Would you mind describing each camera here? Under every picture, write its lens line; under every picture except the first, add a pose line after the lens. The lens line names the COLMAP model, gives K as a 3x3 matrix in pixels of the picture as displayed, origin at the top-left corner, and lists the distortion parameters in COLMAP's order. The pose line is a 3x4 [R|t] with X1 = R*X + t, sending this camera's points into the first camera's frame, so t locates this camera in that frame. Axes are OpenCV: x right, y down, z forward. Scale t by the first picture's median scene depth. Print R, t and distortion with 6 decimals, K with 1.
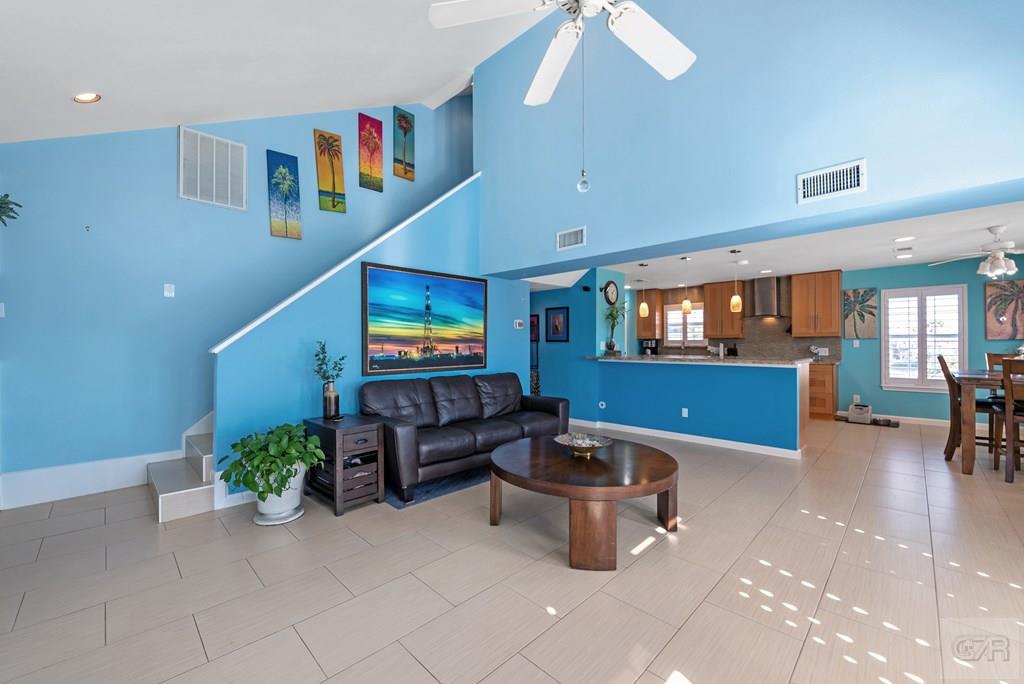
lens RADIAL K [[407.9, 0, 499.3], [0, 407.9, 343.8], [0, 0, 1]] dist [0.001257, -0.005413]
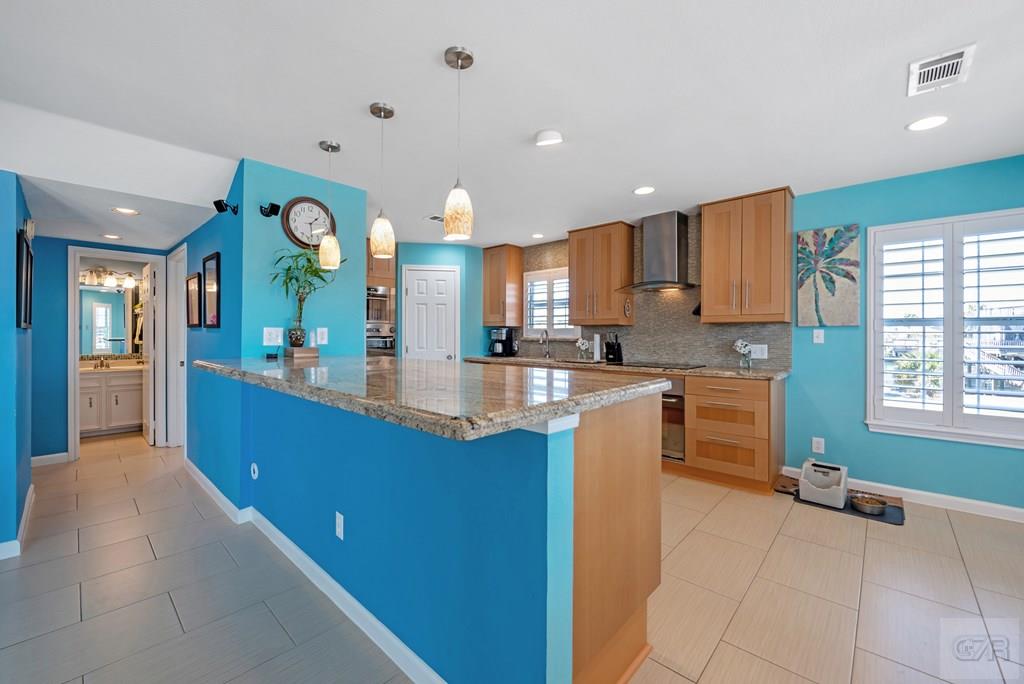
lens RADIAL K [[407.9, 0, 500.4], [0, 407.9, 336.0], [0, 0, 1]] dist [0.001257, -0.005413]
pose [[0.999278, 0.008182, 0.037088, 0.545910], [-0.008321, 0.999959, 0.003606, 0.000444], [-0.037057, -0.003912, 0.999305, 0.599629]]
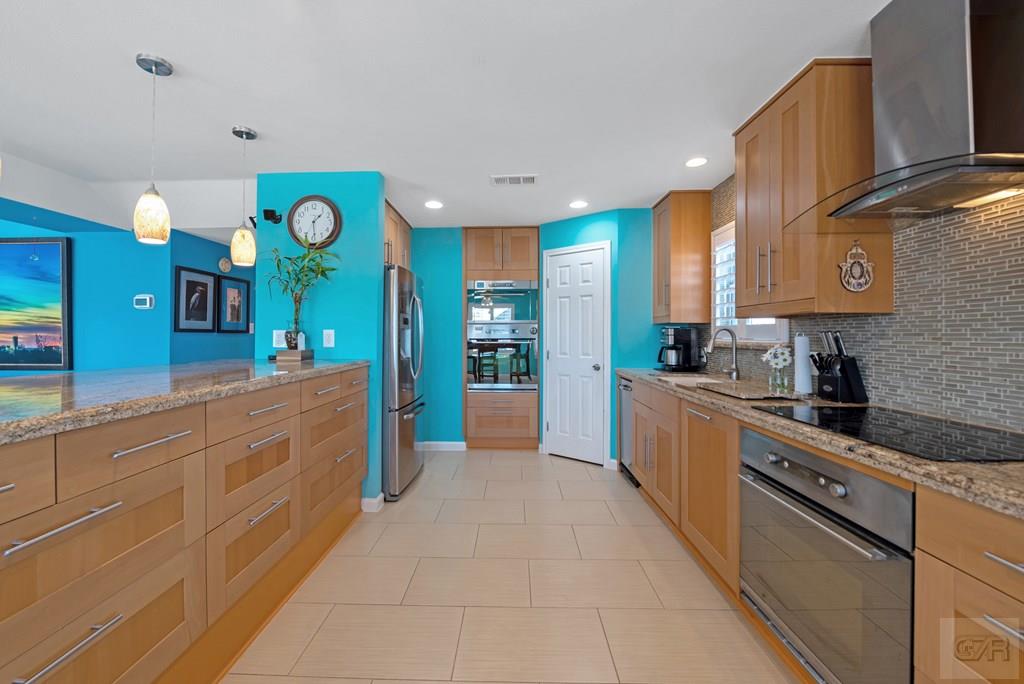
lens RADIAL K [[407.9, 0, 499.6], [0, 407.9, 332.4], [0, 0, 1]] dist [0.001257, -0.005413]
pose [[0.689662, 0.000991, -0.724131, 0.851695], [-0.004793, 0.999983, -0.003196, -0.002489], [0.724116, 0.005674, 0.689655, 0.959043]]
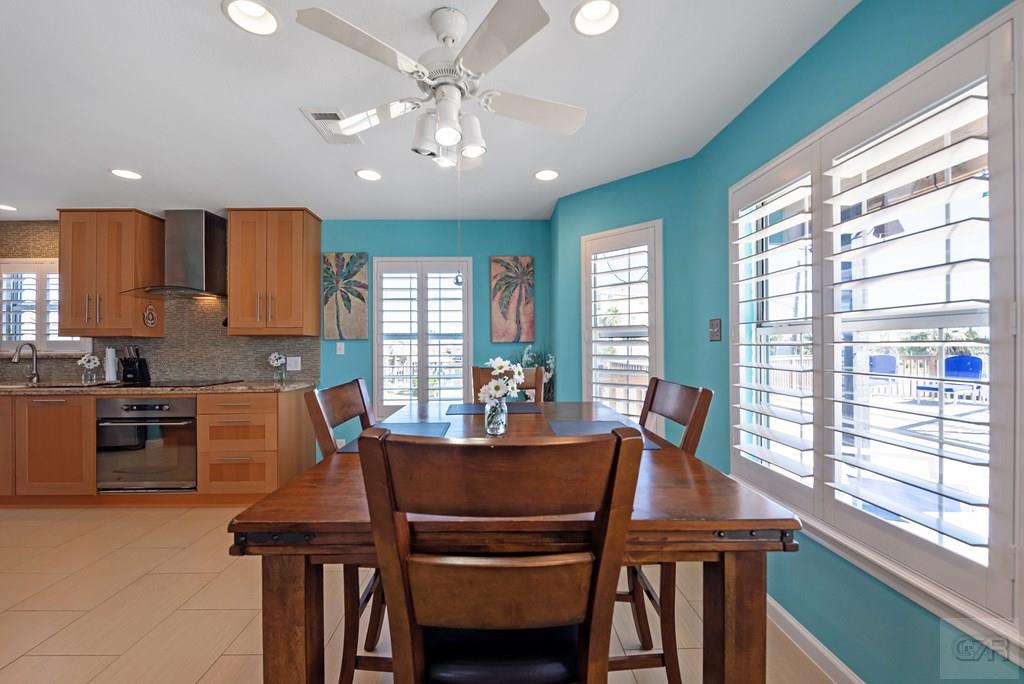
lens RADIAL K [[407.9, 0, 503.4], [0, 407.9, 343.6], [0, 0, 1]] dist [0.001257, -0.005413]
pose [[0.690246, 0.006629, 0.723544, 0.735679], [0.002053, 0.999936, -0.011120, -0.000760], [-0.723572, 0.009161, 0.690188, 0.523336]]
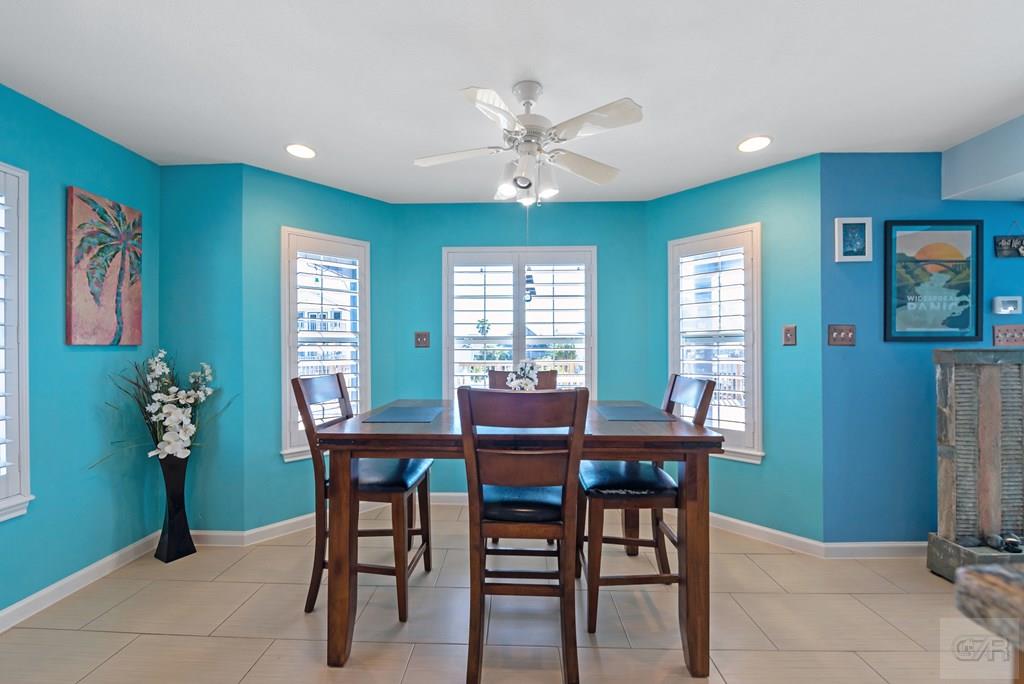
lens RADIAL K [[407.9, 0, 505.4], [0, 407.9, 349.2], [0, 0, 1]] dist [0.001257, -0.005413]
pose [[-0.687956, 0.010348, 0.725678, 0.674960], [0.008230, 0.999945, -0.006457, -0.000273], [-0.725705, 0.001531, -0.688004, 0.970844]]
